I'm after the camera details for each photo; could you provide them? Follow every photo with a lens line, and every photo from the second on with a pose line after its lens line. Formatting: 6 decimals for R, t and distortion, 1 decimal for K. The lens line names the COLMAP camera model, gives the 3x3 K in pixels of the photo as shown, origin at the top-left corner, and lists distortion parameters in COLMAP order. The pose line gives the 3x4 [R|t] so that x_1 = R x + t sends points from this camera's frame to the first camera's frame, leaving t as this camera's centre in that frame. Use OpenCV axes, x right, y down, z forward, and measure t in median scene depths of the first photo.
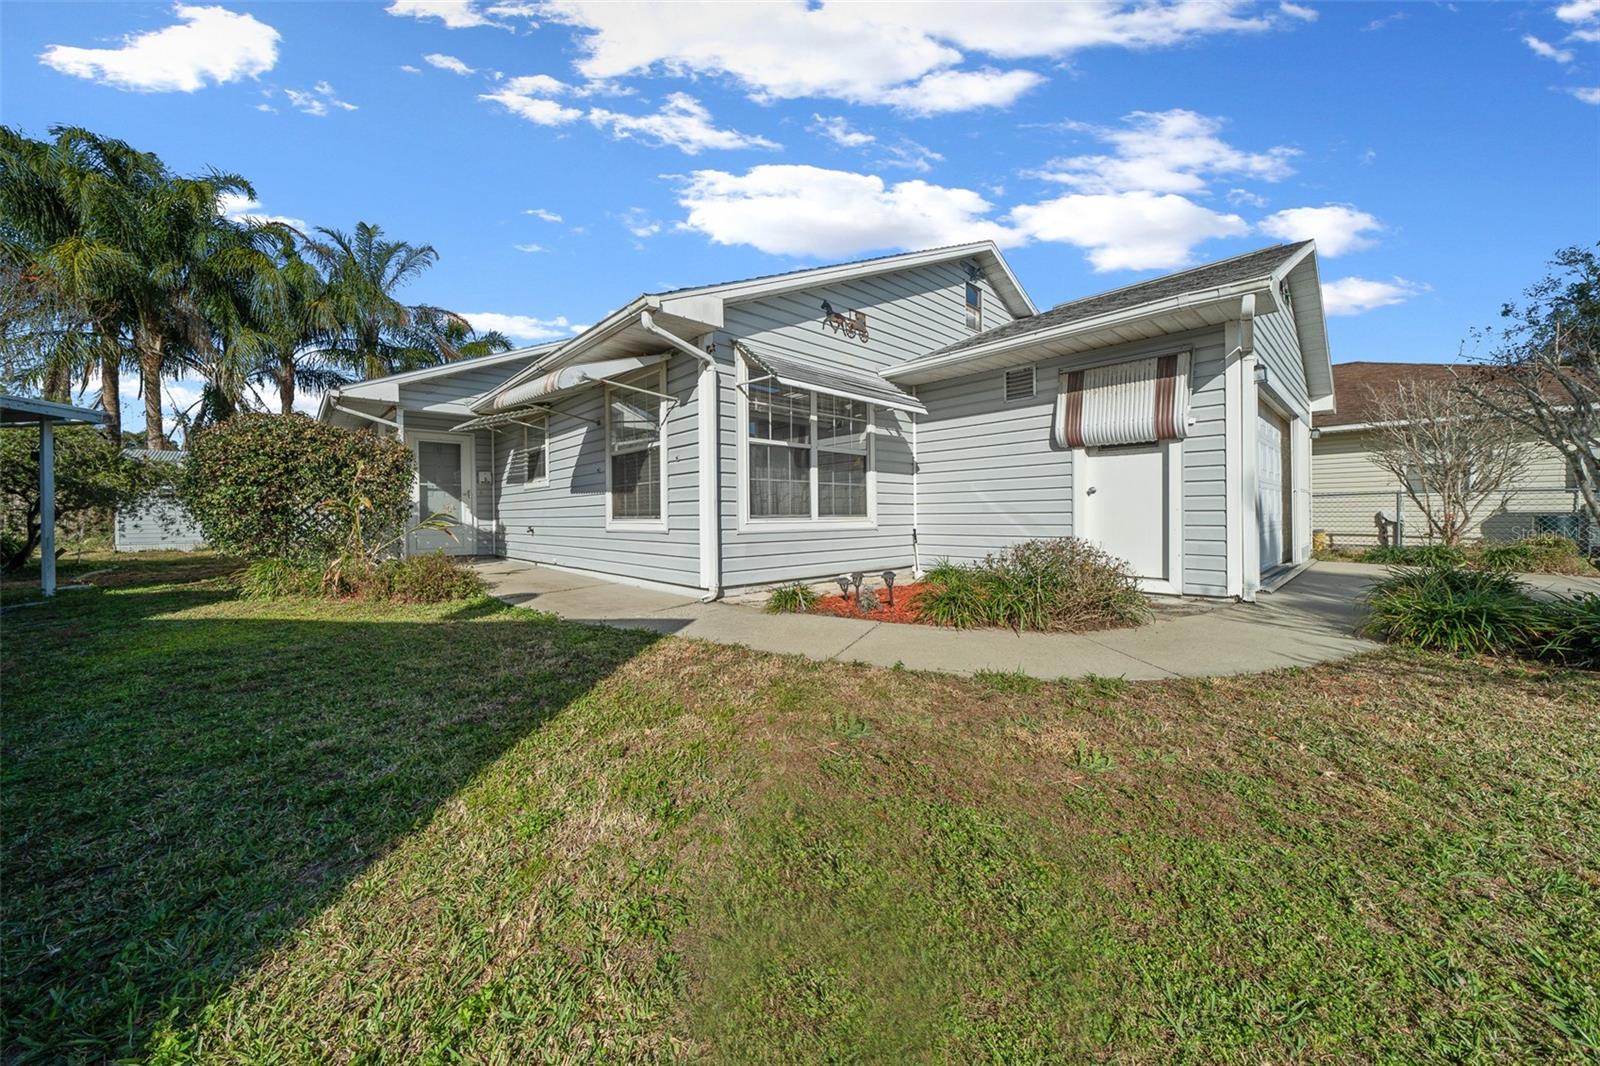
lens RADIAL K [[560.4, 0, 789.3], [0, 560.4, 550.1], [0, 0, 1]] dist [-0.001188, -0.000150]
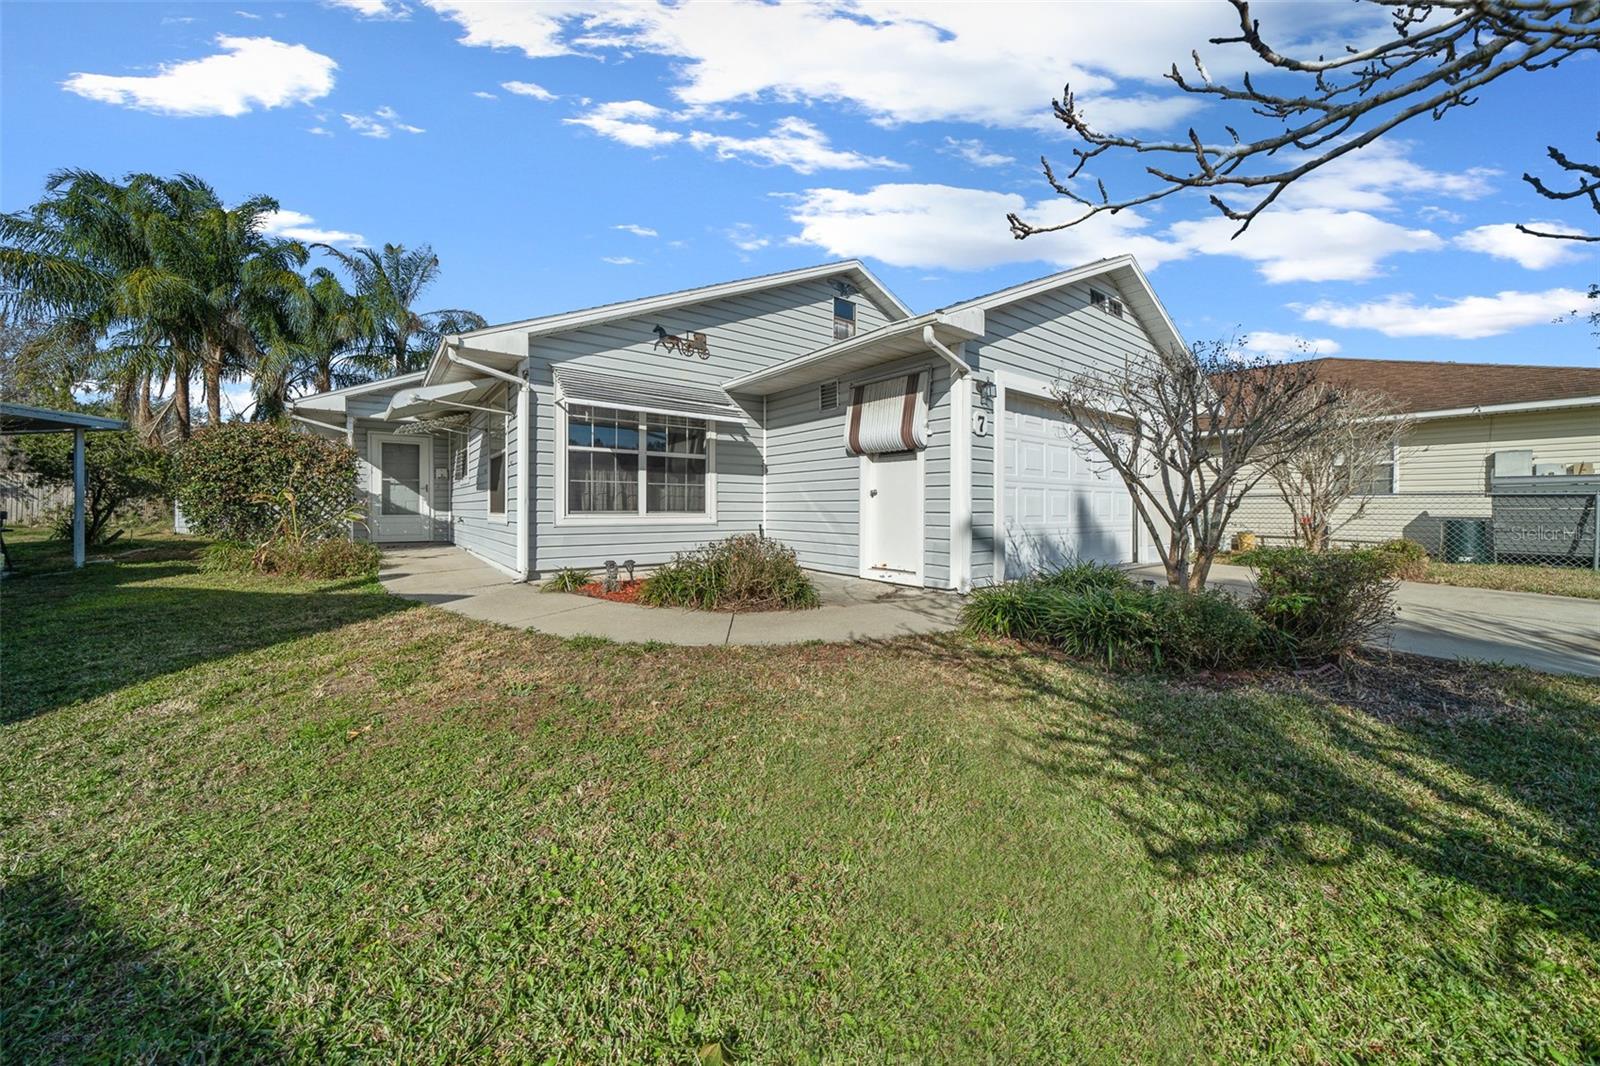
lens RADIAL K [[576.1, 0, 800.9], [0, 576.1, 536.9], [0, 0, 1]] dist [-0.003000, -0.000112]
pose [[0.995262, 0.016747, -0.095774, 0.438657], [-0.017902, 0.999777, -0.011210, -0.002579], [0.095565, 0.012871, 0.995340, -0.131904]]
